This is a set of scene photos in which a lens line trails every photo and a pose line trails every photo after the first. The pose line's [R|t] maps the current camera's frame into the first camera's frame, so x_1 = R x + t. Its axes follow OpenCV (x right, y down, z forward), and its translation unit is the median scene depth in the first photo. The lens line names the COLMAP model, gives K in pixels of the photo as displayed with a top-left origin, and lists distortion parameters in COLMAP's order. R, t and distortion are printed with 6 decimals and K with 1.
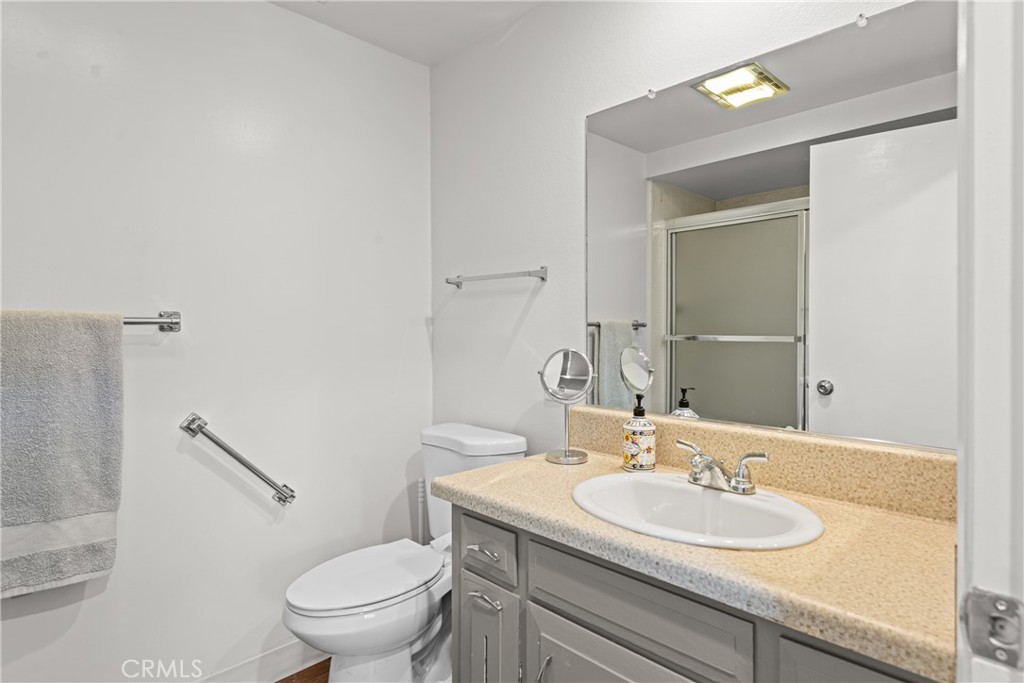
lens RADIAL K [[549.0, 0, 512.0], [0, 549.0, 341.5], [0, 0, 1]] dist [0.002200, -0.000241]
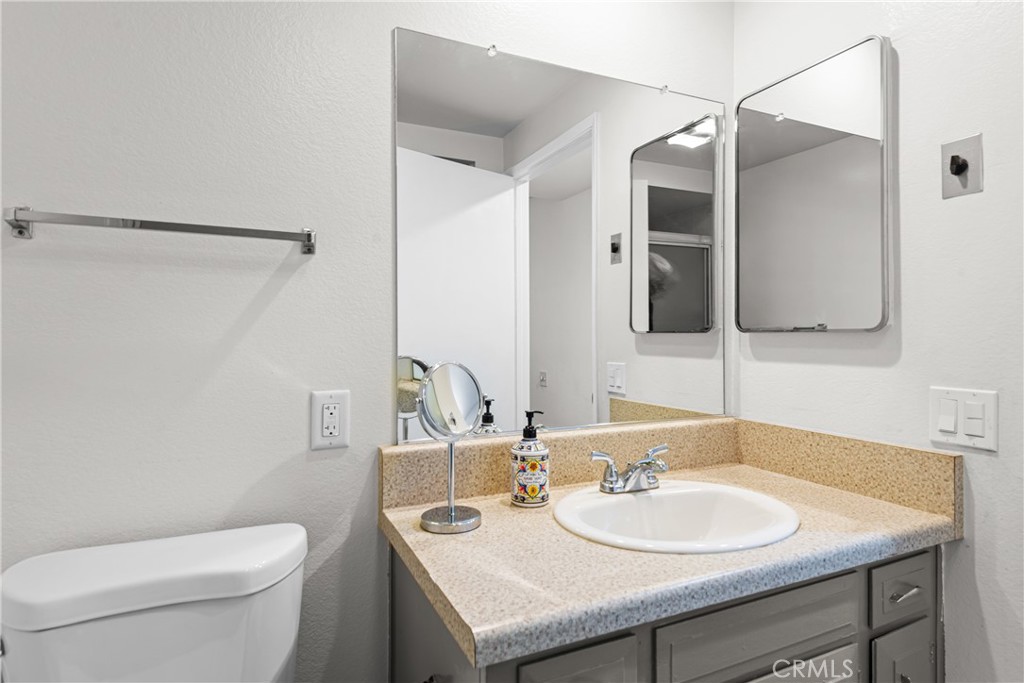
lens RADIAL K [[549.0, 0, 512.0], [0, 549.0, 341.5], [0, 0, 1]] dist [0.002200, -0.000241]
pose [[0.331011, -0.014545, 0.943515, -0.608432], [0.017834, 0.999799, 0.009156, -0.020020], [-0.943459, 0.013796, 0.331203, 0.810611]]
